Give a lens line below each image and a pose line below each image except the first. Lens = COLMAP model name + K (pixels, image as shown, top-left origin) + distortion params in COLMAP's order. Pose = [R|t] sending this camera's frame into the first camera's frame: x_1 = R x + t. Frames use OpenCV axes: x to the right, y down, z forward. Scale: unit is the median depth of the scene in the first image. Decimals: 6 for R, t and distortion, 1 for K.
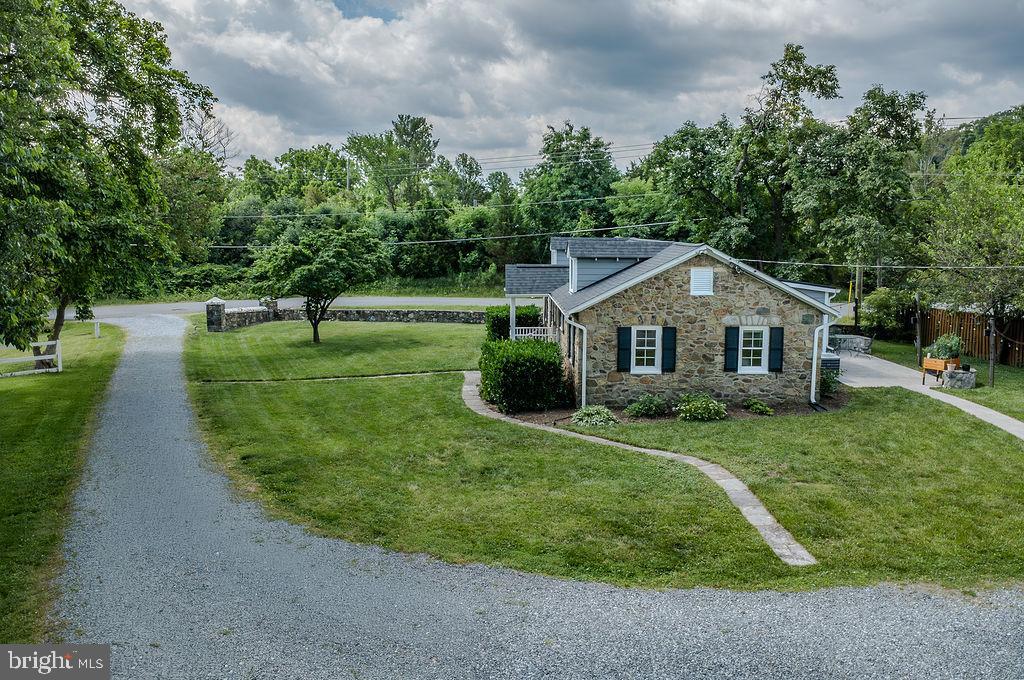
lens RADIAL K [[698.4, 0, 506.5], [0, 698.4, 385.3], [0, 0, 1]] dist [-0.009273, -0.013227]
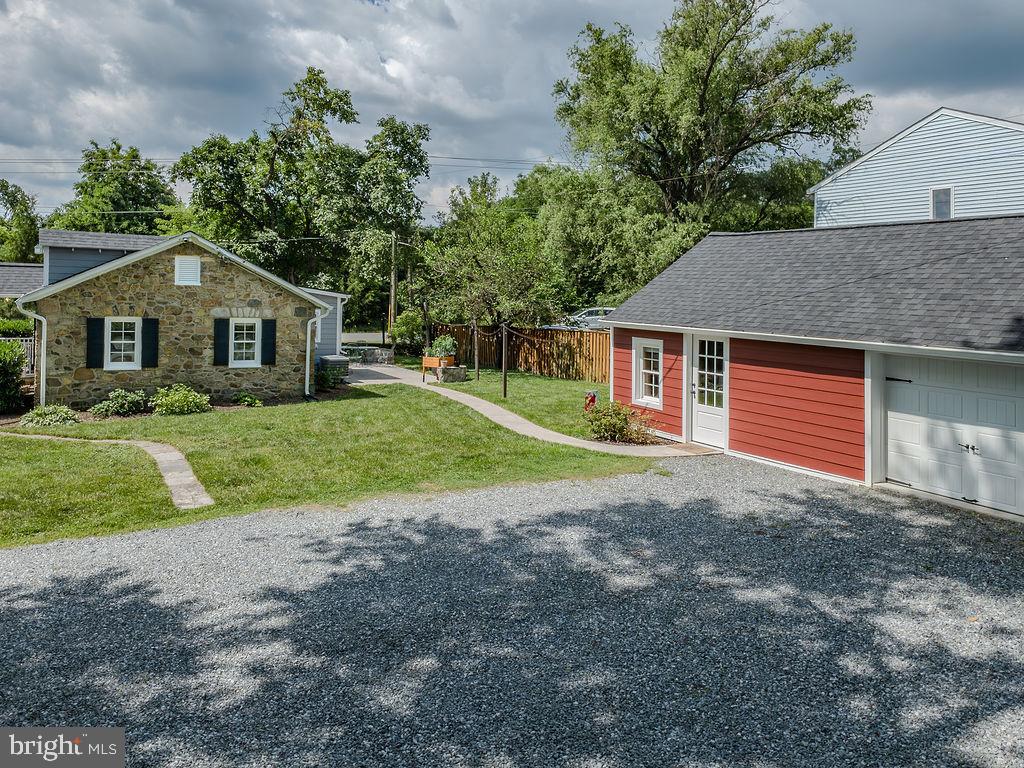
lens RADIAL K [[745.4, 0, 485.6], [0, 745.4, 385.6], [0, 0, 1]] dist [0.004610, -0.006175]
pose [[0.888321, -0.017865, 0.458876, 0.173435], [0.064640, 0.994159, -0.086429, 0.114294], [-0.454651, 0.106438, 0.884287, -0.044012]]
